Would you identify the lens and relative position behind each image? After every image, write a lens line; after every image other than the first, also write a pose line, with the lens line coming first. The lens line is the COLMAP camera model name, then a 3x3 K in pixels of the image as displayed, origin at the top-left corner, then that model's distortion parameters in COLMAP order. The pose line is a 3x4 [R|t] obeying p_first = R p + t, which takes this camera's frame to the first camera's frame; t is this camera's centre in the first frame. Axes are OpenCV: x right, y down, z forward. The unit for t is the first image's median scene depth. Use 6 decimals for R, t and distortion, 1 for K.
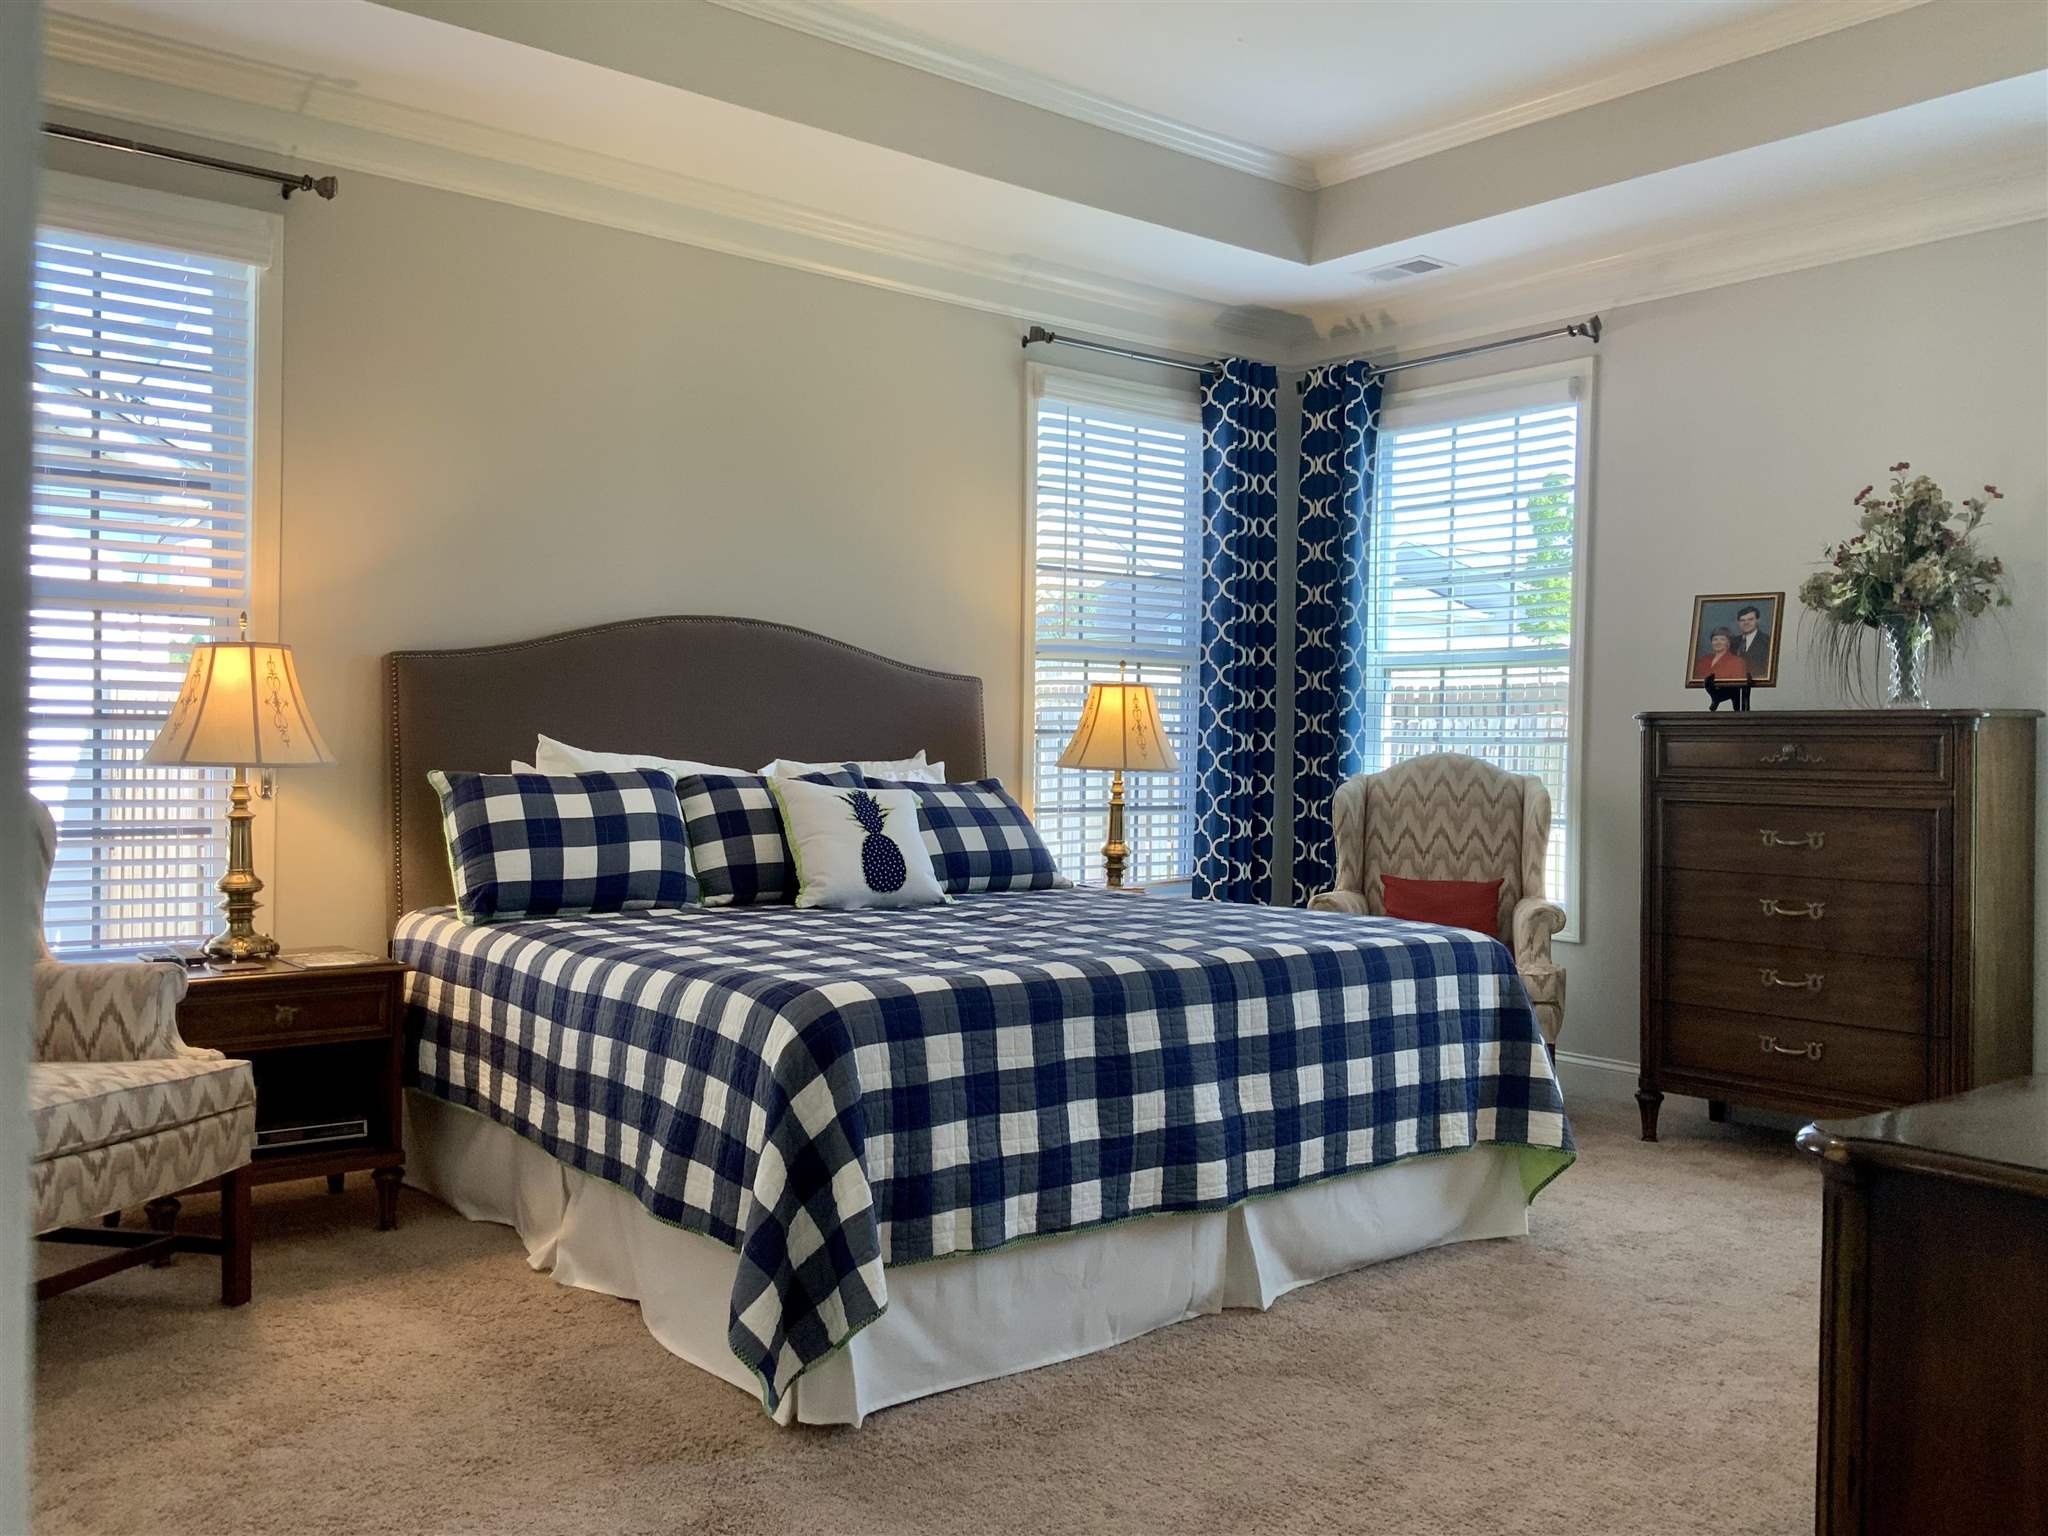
lens RADIAL K [[1714.6, 0, 1024.0], [0, 1714.6, 768.0], [0, 0, 1]] dist [0.050206, -0.103804]
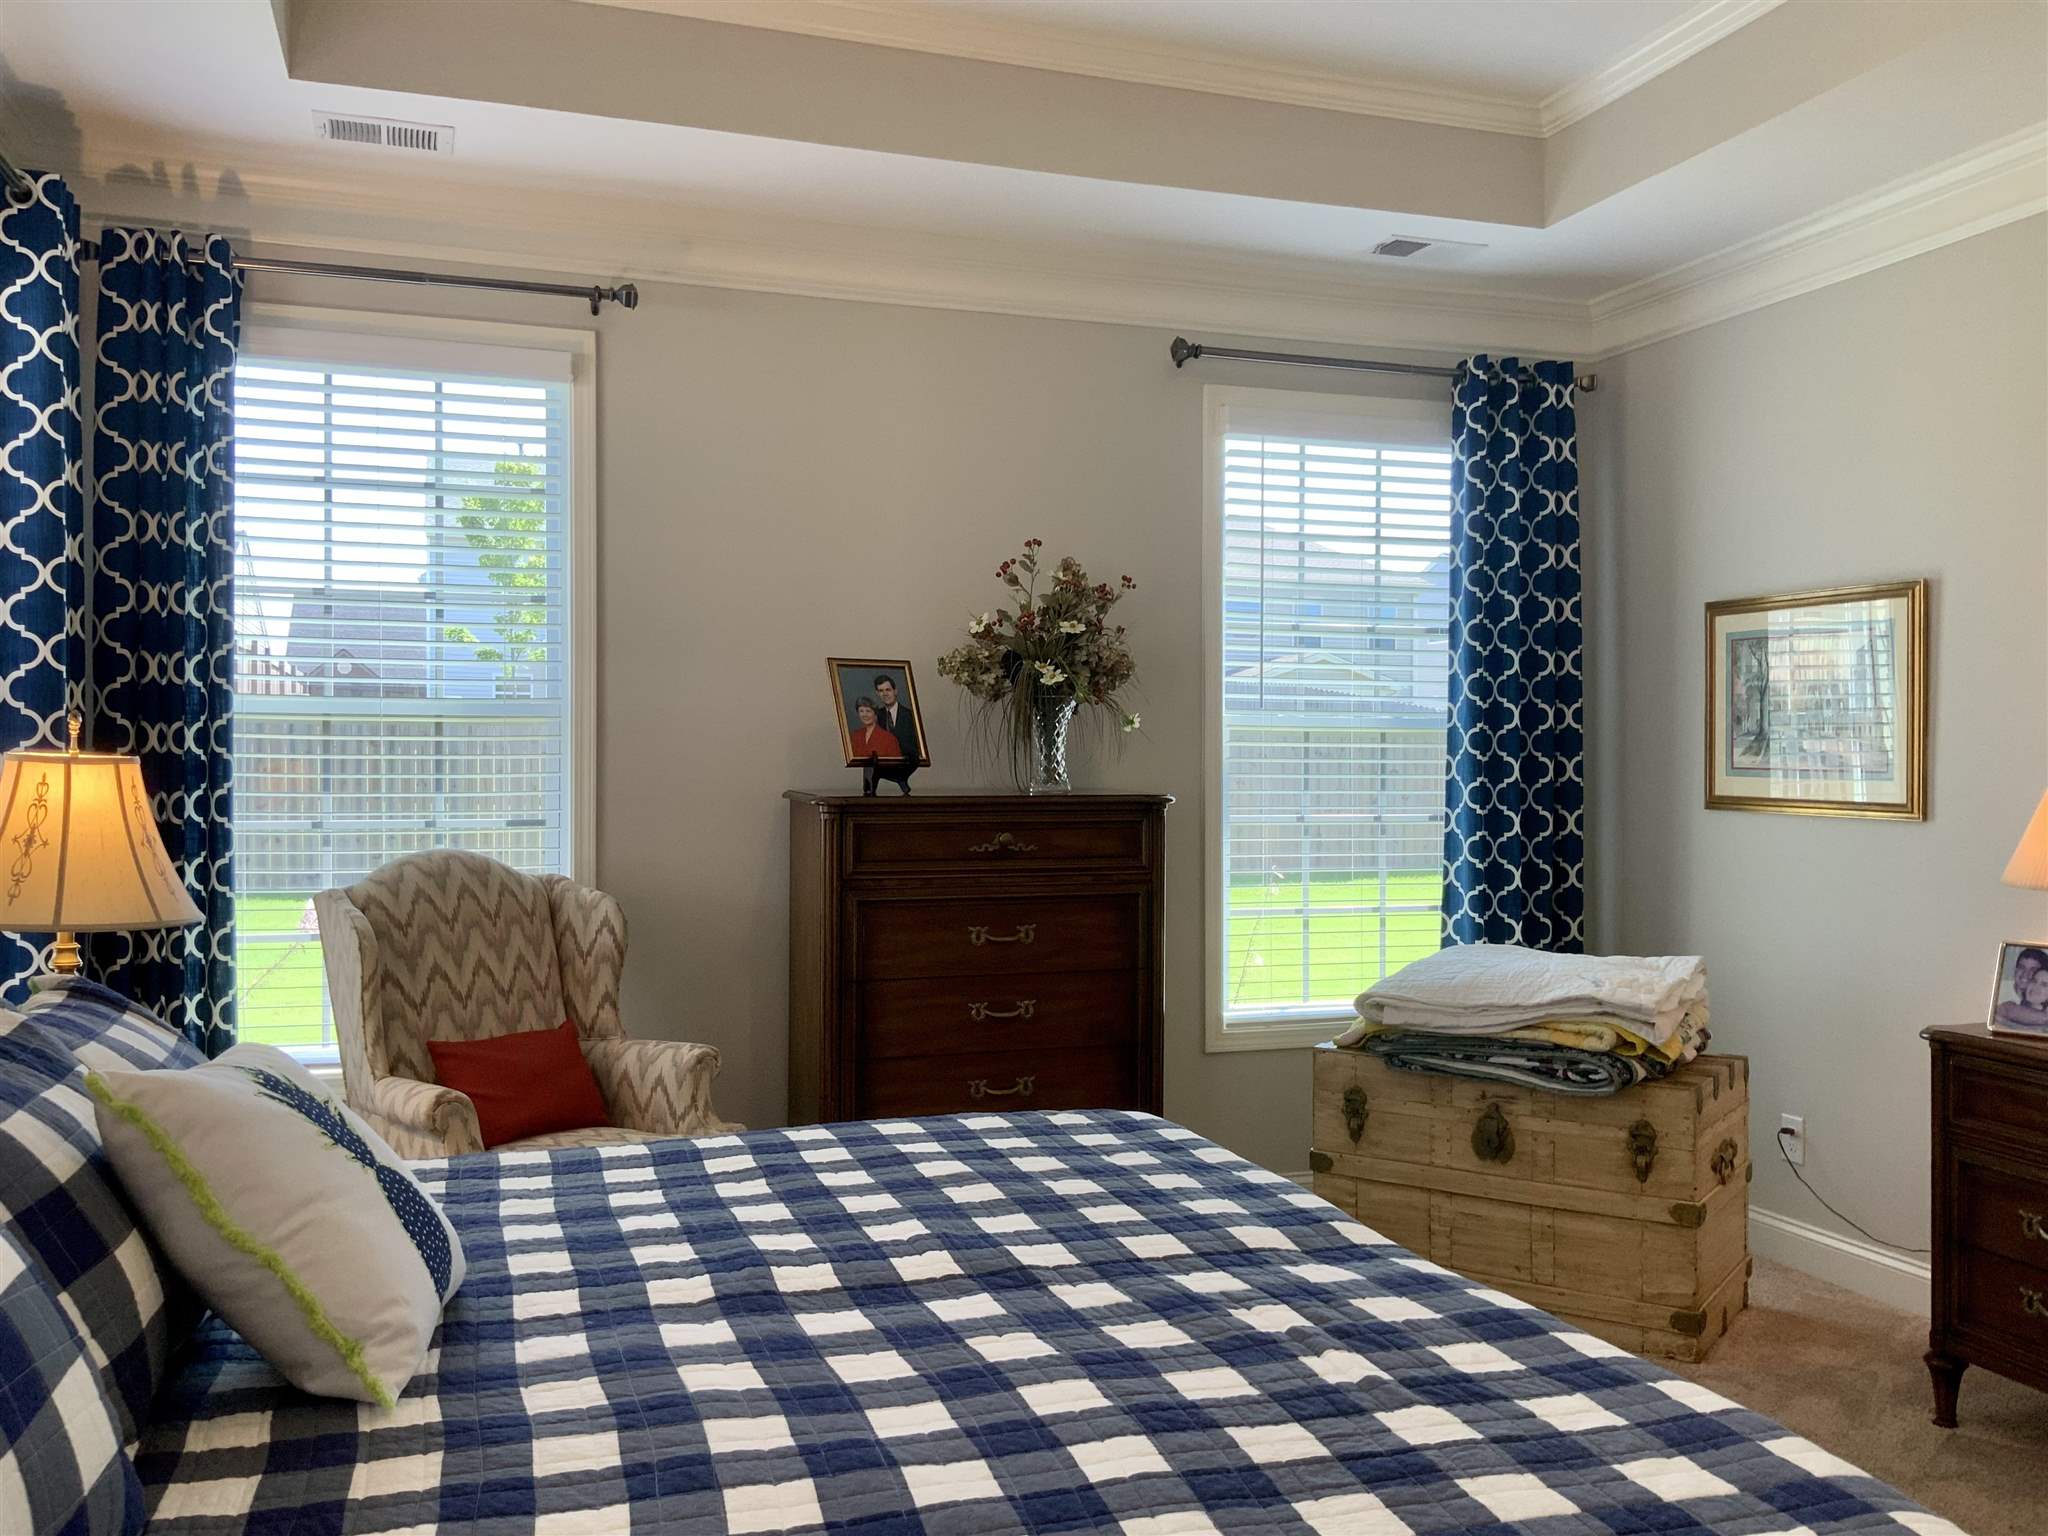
lens RADIAL K [[1714.6, 0, 1024.0], [0, 1714.6, 768.0], [0, 0, 1]] dist [0.050206, -0.103804]
pose [[0.333899, -0.015704, 0.942478, -0.389898], [0.013618, 0.999837, 0.011836, -0.055264], [-0.942510, 0.008883, 0.334059, 0.638827]]
